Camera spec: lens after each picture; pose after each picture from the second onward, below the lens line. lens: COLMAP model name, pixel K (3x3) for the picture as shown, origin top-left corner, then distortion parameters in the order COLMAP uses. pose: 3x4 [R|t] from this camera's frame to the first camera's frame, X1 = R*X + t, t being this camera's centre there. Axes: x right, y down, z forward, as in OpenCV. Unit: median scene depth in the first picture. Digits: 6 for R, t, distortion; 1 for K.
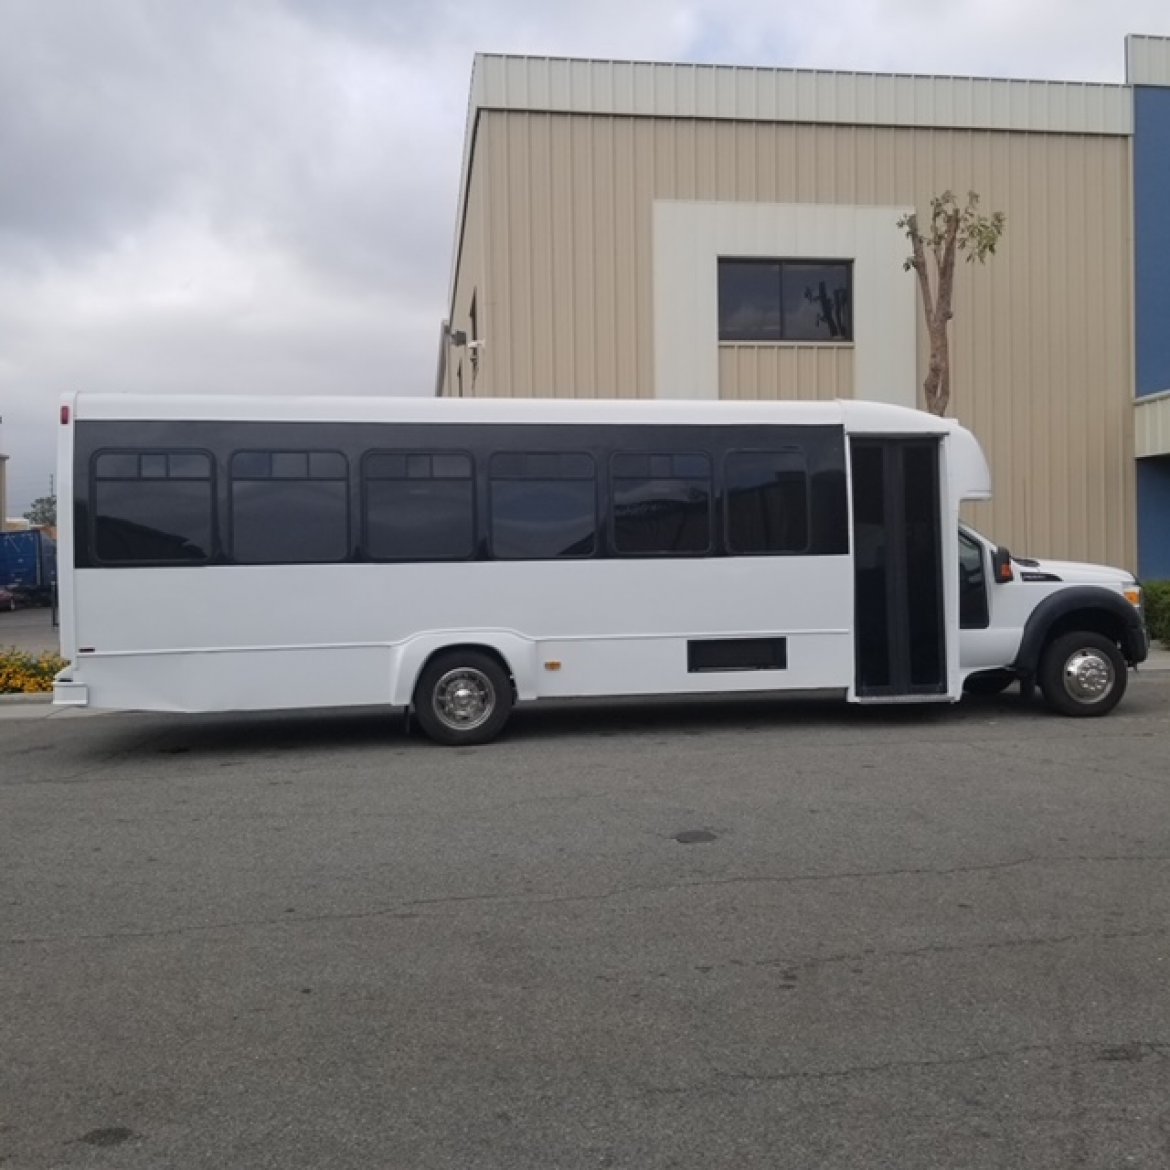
lens RADIAL K [[1229.2, 0, 586.2], [0, 1229.2, 569.4], [0, 0, 1]] dist [0.075179, -0.140287]
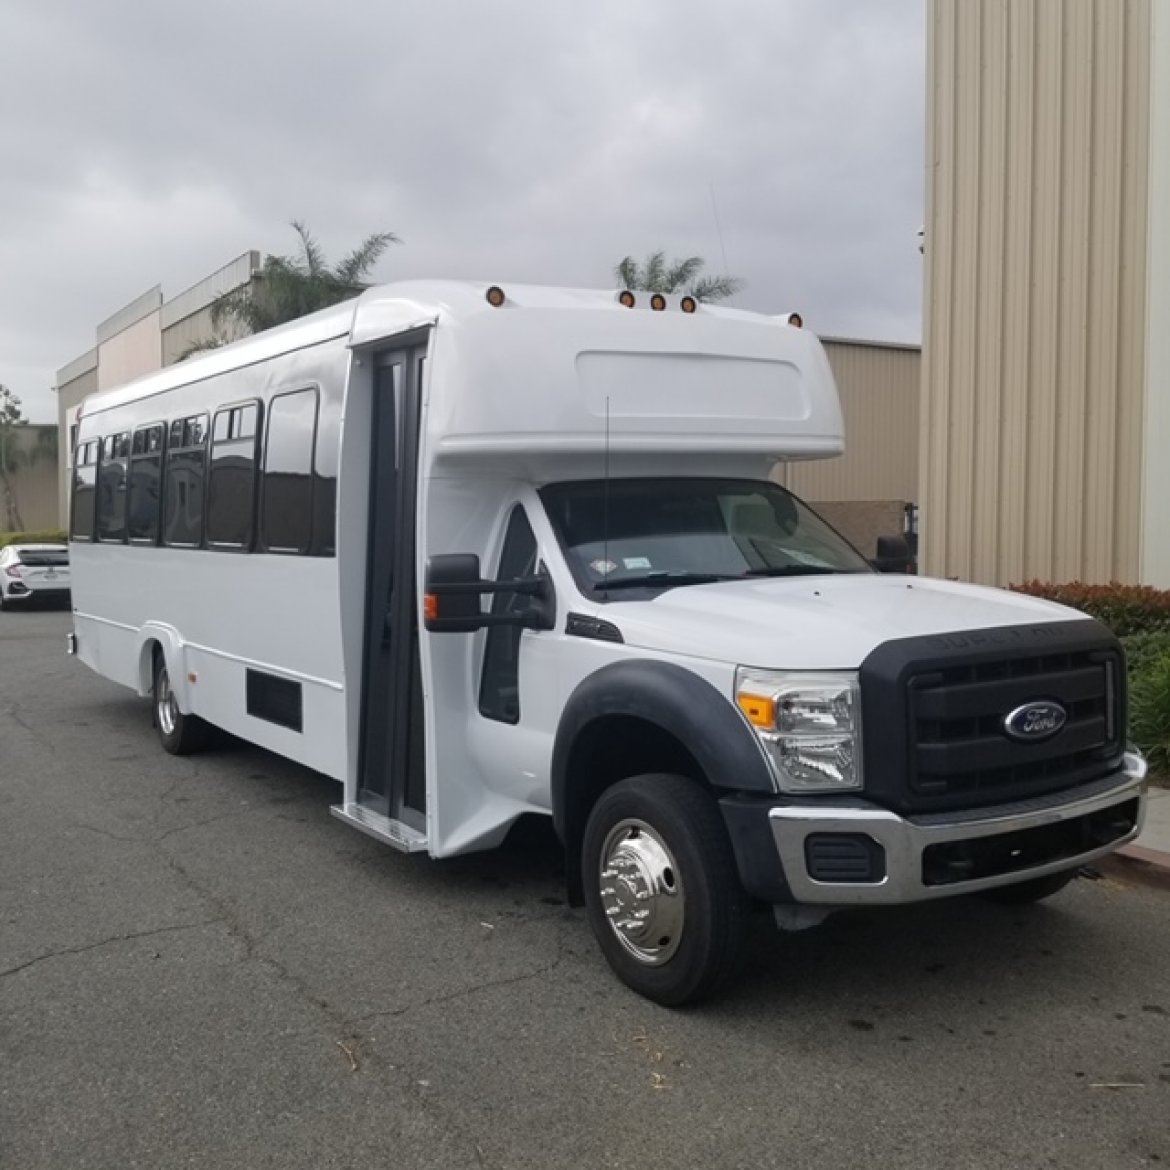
lens RADIAL K [[1201.0, 0, 583.5], [0, 1201.0, 564.5], [0, 0, 1]] dist [0.077504, -0.110356]
pose [[0.404995, 0.049320, -0.912988, 1.232678], [-0.005994, 0.998666, 0.051290, -0.060787], [0.914299, -0.015300, 0.404751, 1.382832]]
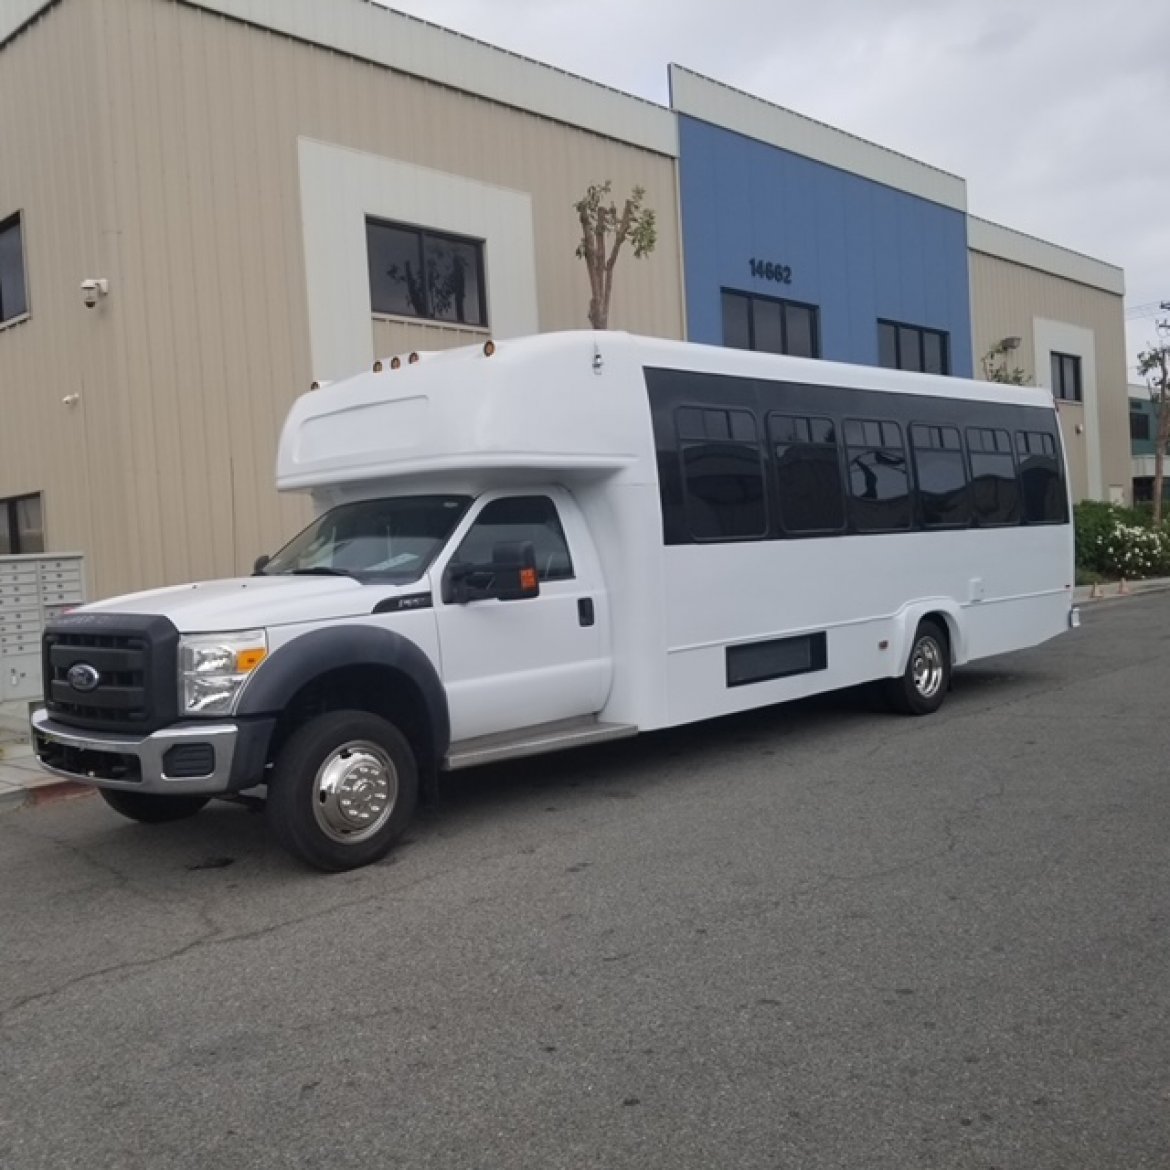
lens RADIAL K [[1225.9, 0, 569.6], [0, 1225.9, 589.4], [0, 0, 1]] dist [0.086442, -0.166485]
pose [[0.785048, -0.045430, 0.617767, -0.869155], [0.044509, 0.998866, 0.016895, 0.007460], [-0.617834, 0.014233, 0.786180, 0.598439]]
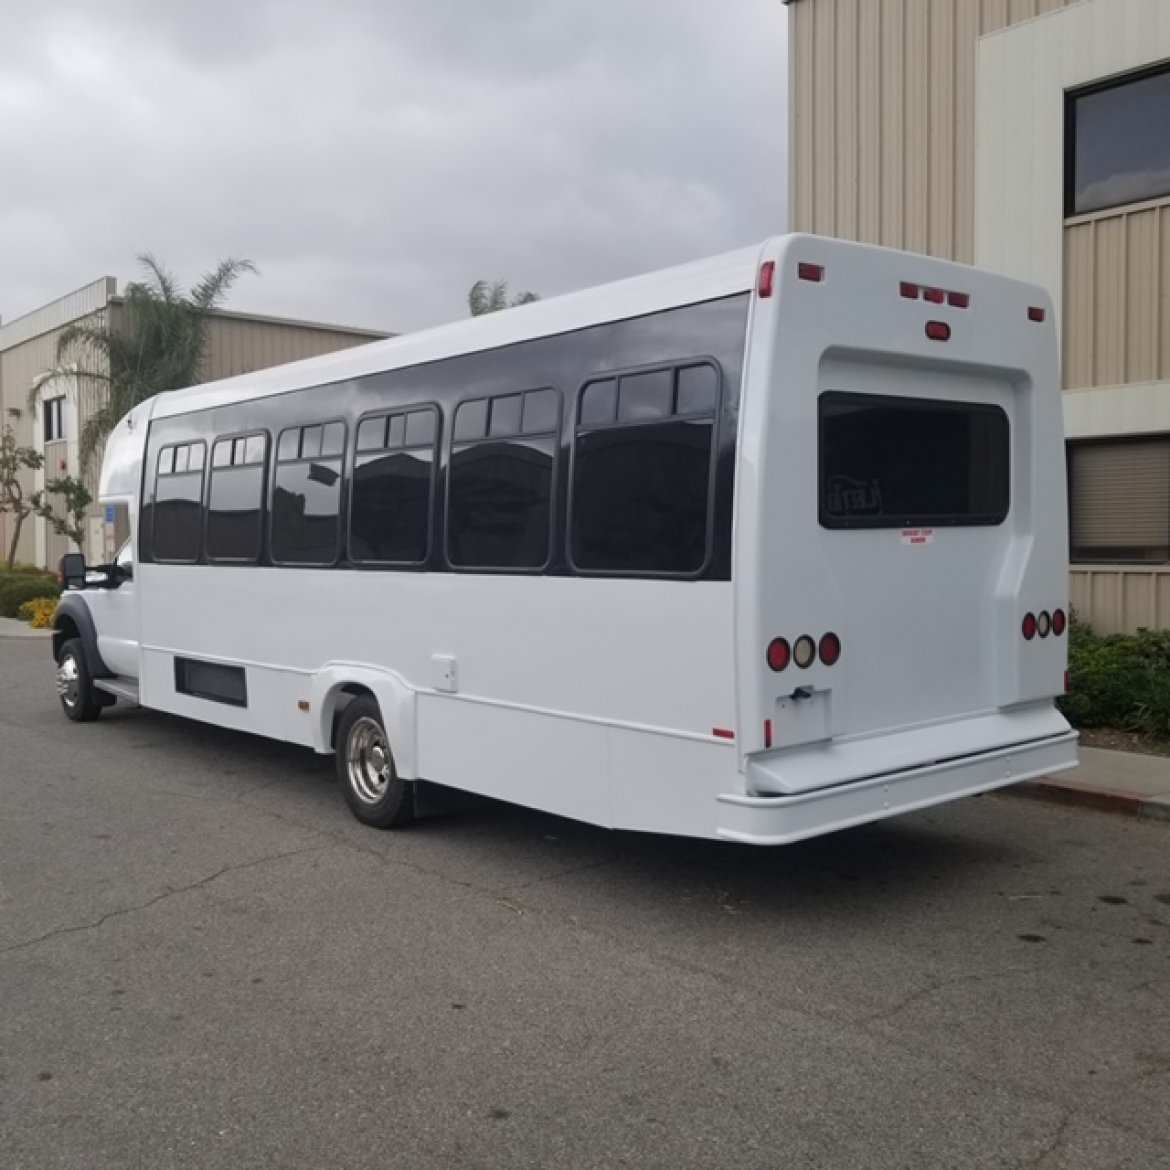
lens RADIAL K [[1193.4, 0, 552.7], [0, 1193.4, 573.7], [0, 0, 1]] dist [0.099664, -0.177609]
pose [[0.521944, 0.036375, -0.852204, 1.371176], [-0.002748, 0.999157, 0.040964, -0.057147], [0.852975, -0.019039, 0.521604, 1.117831]]
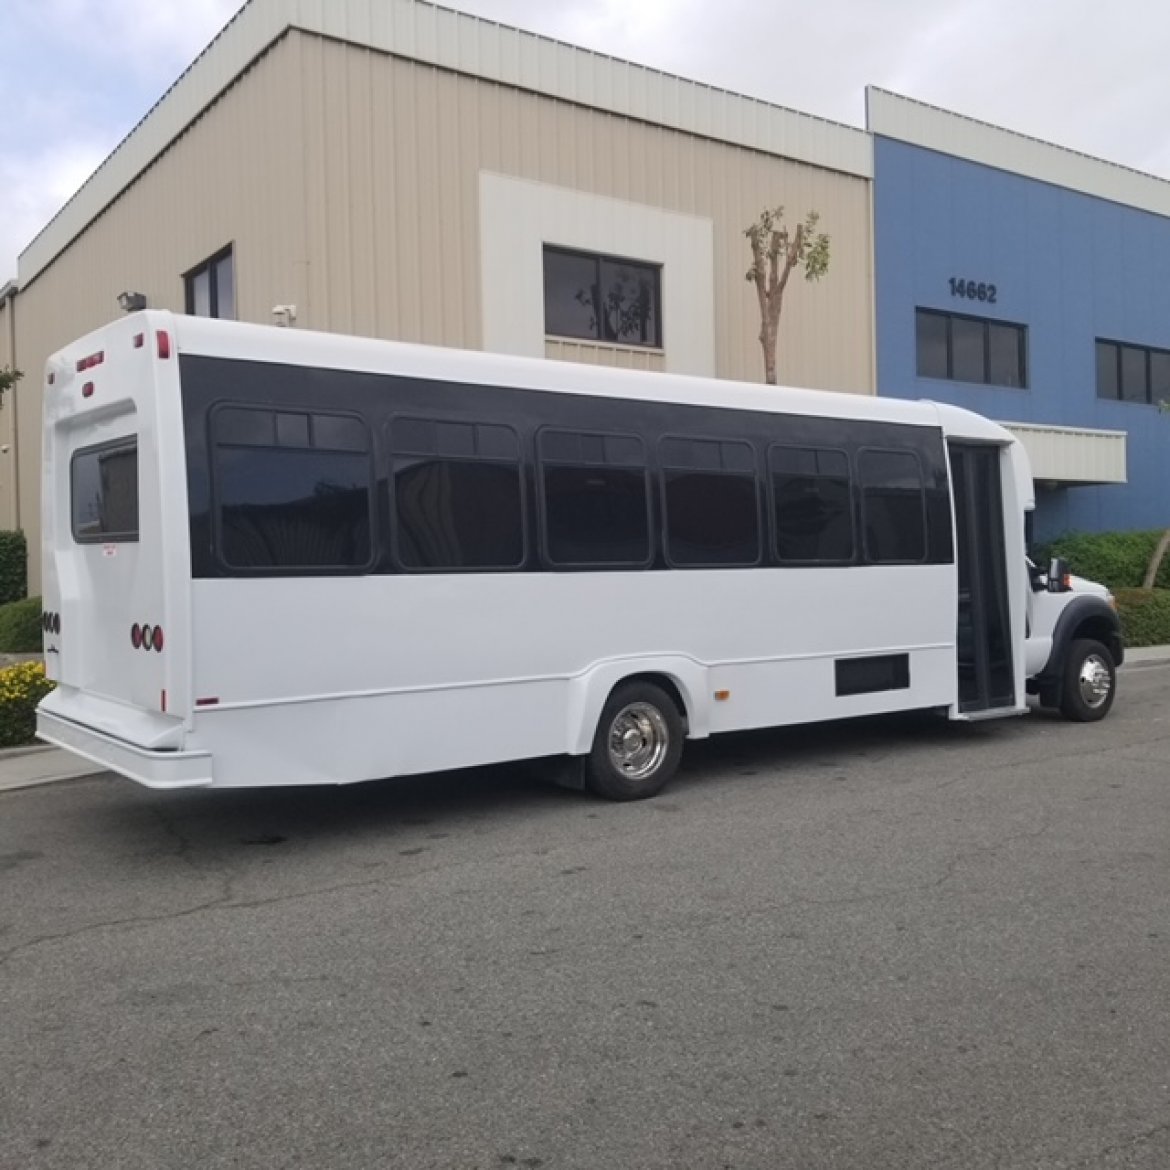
lens RADIAL K [[1229.2, 0, 586.2], [0, 1229.2, 569.4], [0, 0, 1]] dist [0.075179, -0.140287]
pose [[0.888727, 0.002590, 0.458429, -0.748154], [0.004489, 0.999887, -0.014352, 0.007211], [-0.458415, 0.014813, 0.888615, 0.452268]]
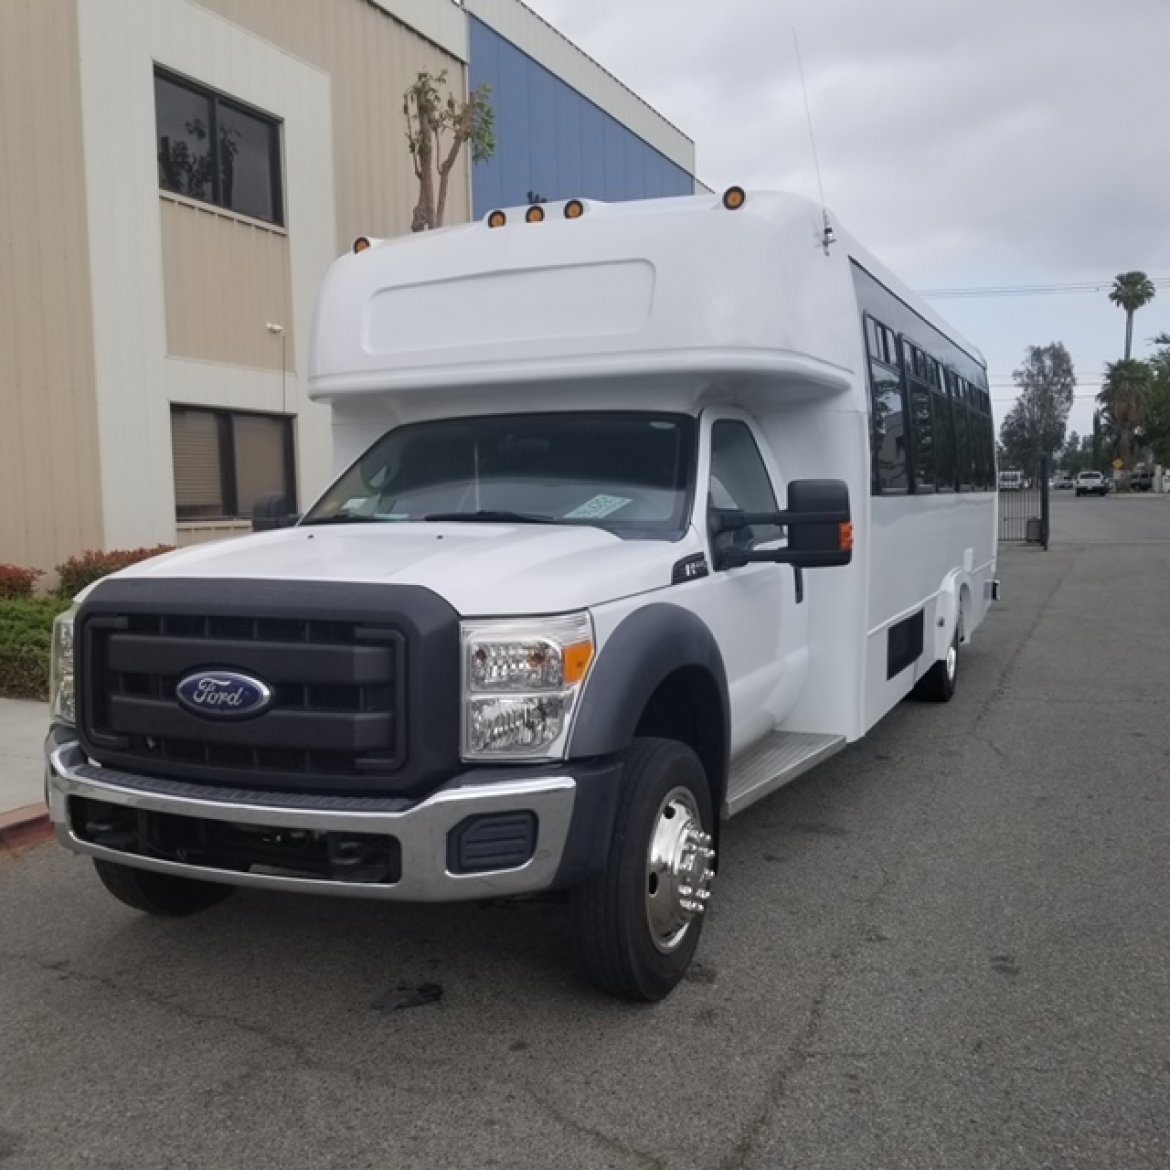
lens RADIAL K [[1225.9, 0, 569.6], [0, 1225.9, 589.4], [0, 0, 1]] dist [0.086442, -0.166485]
pose [[0.536749, -0.055376, 0.841923, -0.938396], [0.015990, 0.998332, 0.055469, 0.003165], [-0.843590, -0.016310, 0.536739, 1.152754]]
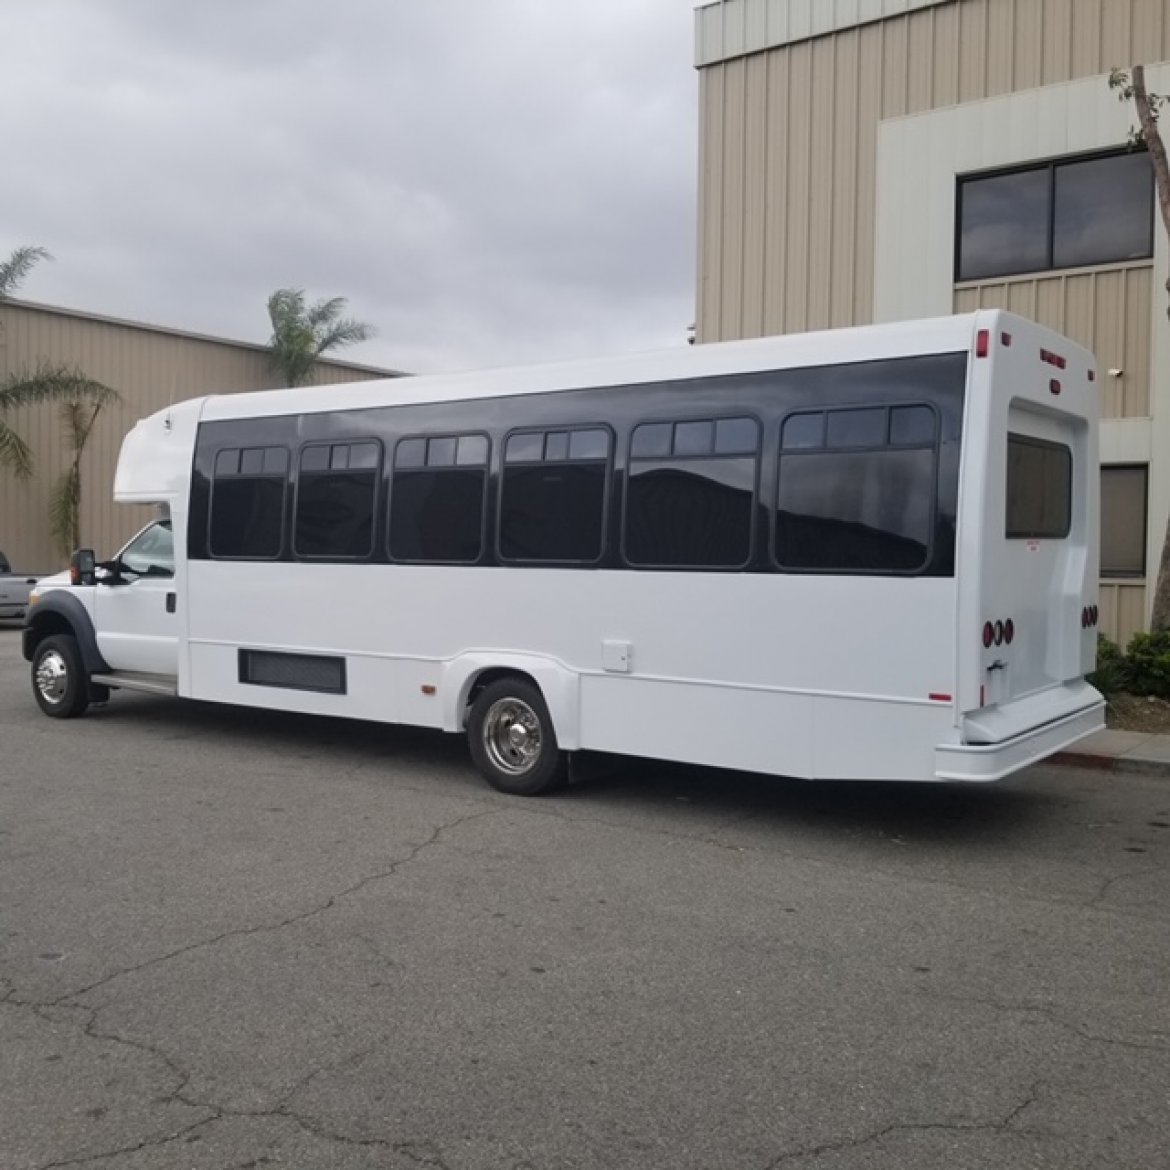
lens RADIAL K [[1196.2, 0, 543.5], [0, 1196.2, 580.6], [0, 0, 1]] dist [0.101236, -0.169183]
pose [[0.700475, 0.041542, -0.712467, 1.259068], [-0.024387, 0.999115, 0.034279, -0.045398], [0.713260, -0.006637, 0.700868, 0.721520]]
